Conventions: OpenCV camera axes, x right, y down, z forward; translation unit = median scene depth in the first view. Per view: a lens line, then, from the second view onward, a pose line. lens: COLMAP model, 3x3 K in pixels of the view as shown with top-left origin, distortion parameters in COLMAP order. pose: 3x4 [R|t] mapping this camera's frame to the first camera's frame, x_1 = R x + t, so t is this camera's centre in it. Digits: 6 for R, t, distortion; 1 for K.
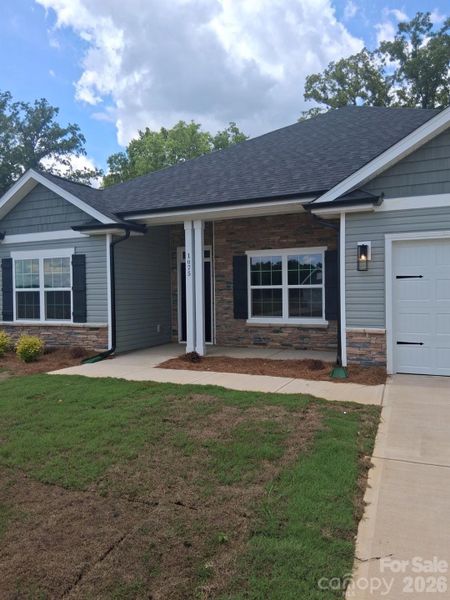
lens RADIAL K [[449.7, 0, 225.0], [0, 449.7, 300.0], [0, 0, 1]] dist [0.075042, -0.176781]
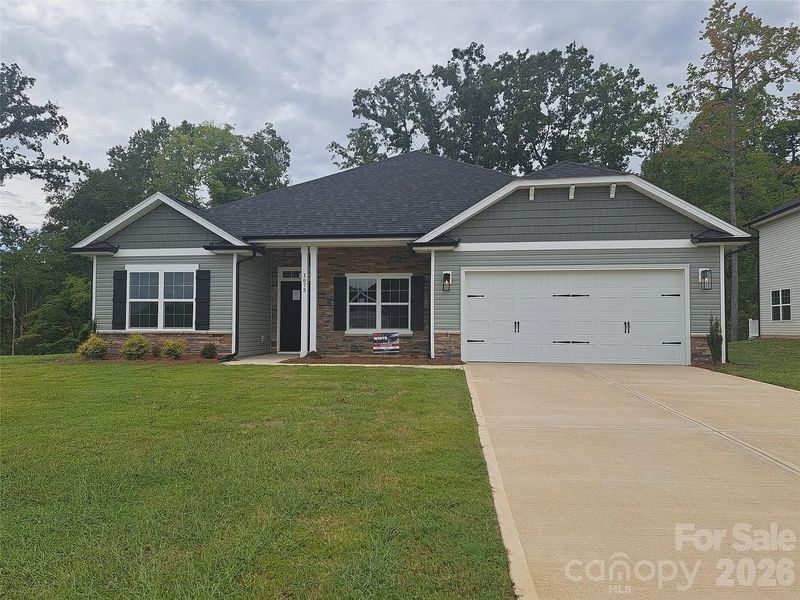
lens RADIAL K [[599.6, 0, 382.5], [0, 599.6, 301.3], [0, 0, 1]] dist [0.075042, -0.176781]
pose [[0.960868, 0.032258, 0.275121, -0.295508], [-0.013880, 0.997555, -0.068487, 0.072748], [-0.276657, 0.061989, 0.958967, -0.553764]]
